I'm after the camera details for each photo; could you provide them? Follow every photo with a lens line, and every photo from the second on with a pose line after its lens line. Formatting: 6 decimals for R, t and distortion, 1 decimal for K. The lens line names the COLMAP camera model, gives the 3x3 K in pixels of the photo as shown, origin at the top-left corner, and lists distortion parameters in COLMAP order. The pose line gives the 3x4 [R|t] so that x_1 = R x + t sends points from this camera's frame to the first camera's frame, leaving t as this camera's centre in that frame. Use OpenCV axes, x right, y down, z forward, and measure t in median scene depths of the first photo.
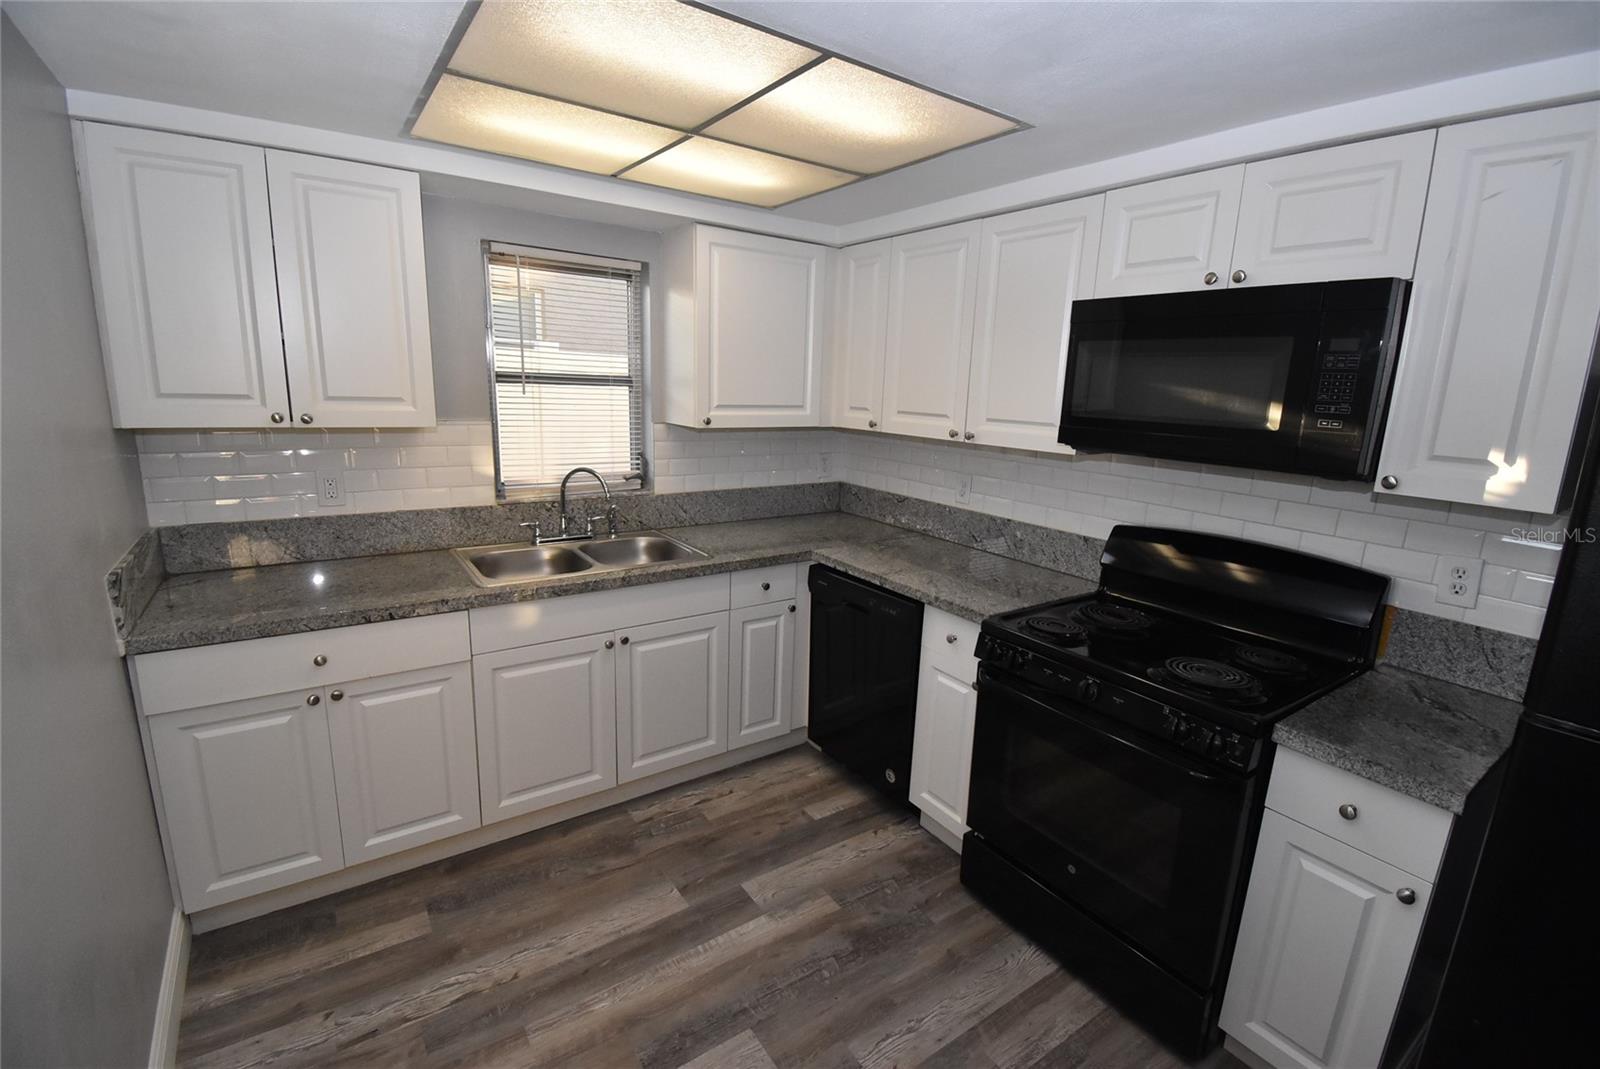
lens RADIAL K [[704.8, 0, 800.0], [0, 704.8, 534.5], [0, 0, 1]] dist [0.021329, -0.026553]
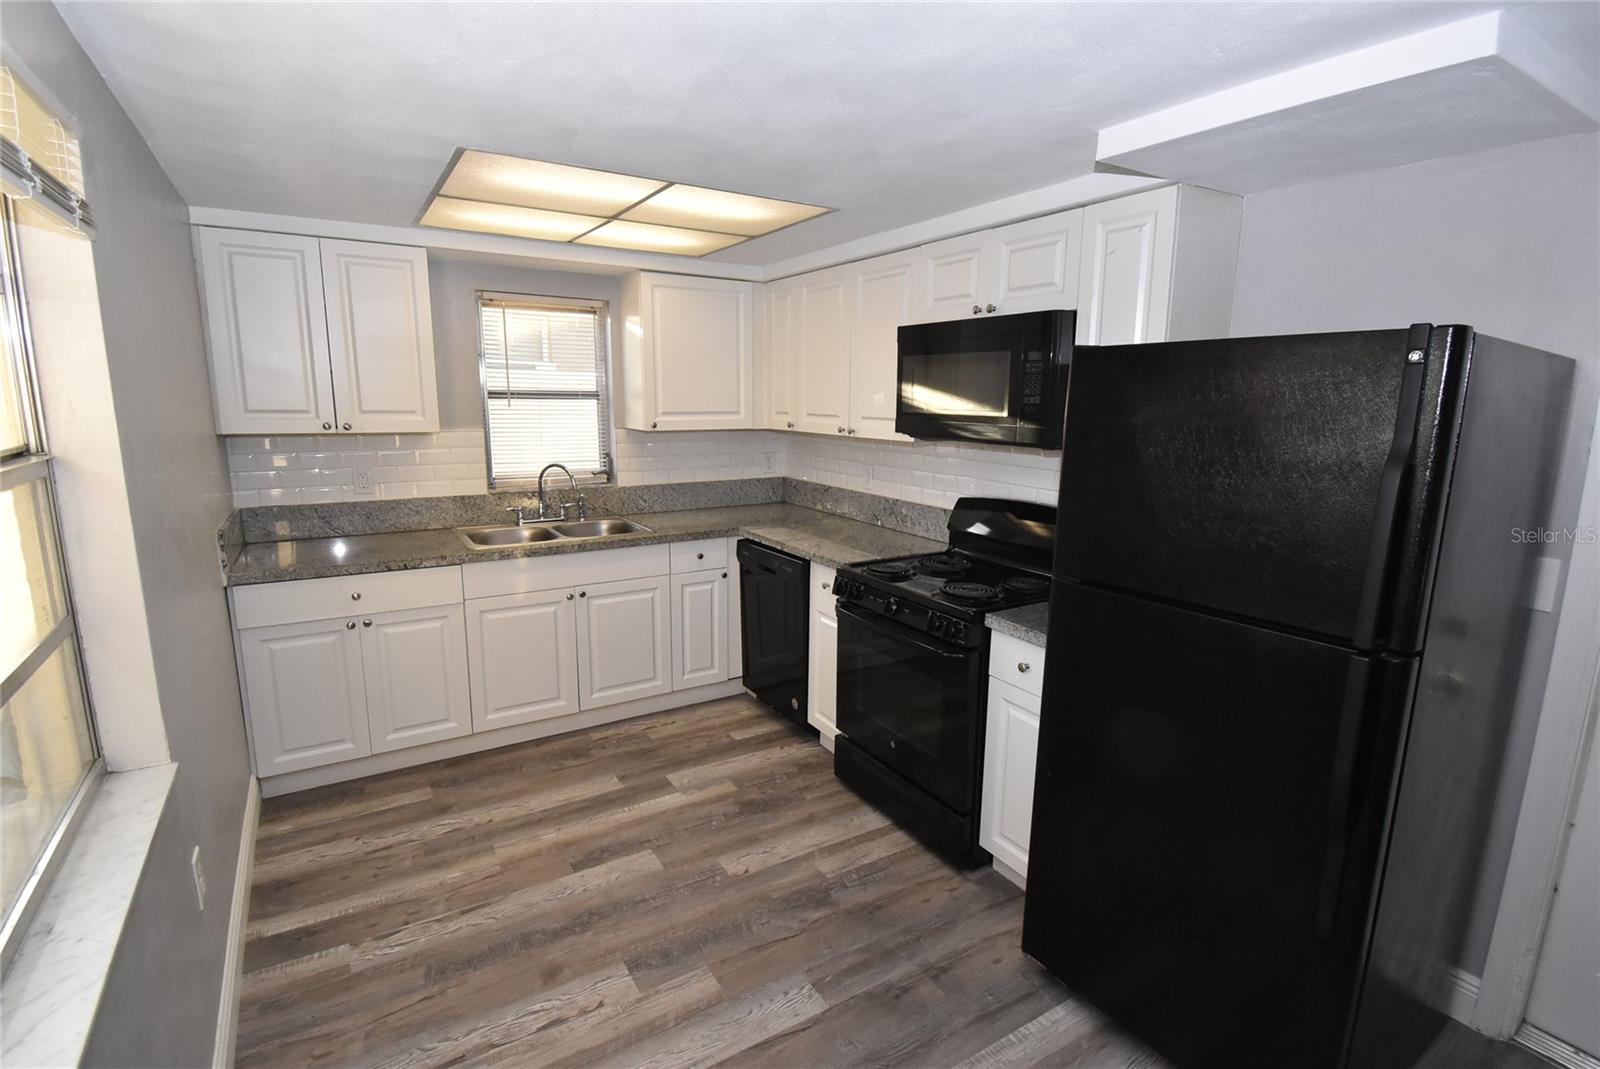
lens RADIAL K [[751.8, 0, 800.0], [0, 751.8, 534.5], [0, 0, 1]] dist [0.016214, -0.023448]
pose [[0.998364, -0.014113, -0.055402, 0.249867], [0.012372, 0.999423, -0.031642, 0.098810], [0.055816, 0.030905, 0.997963, -0.390611]]
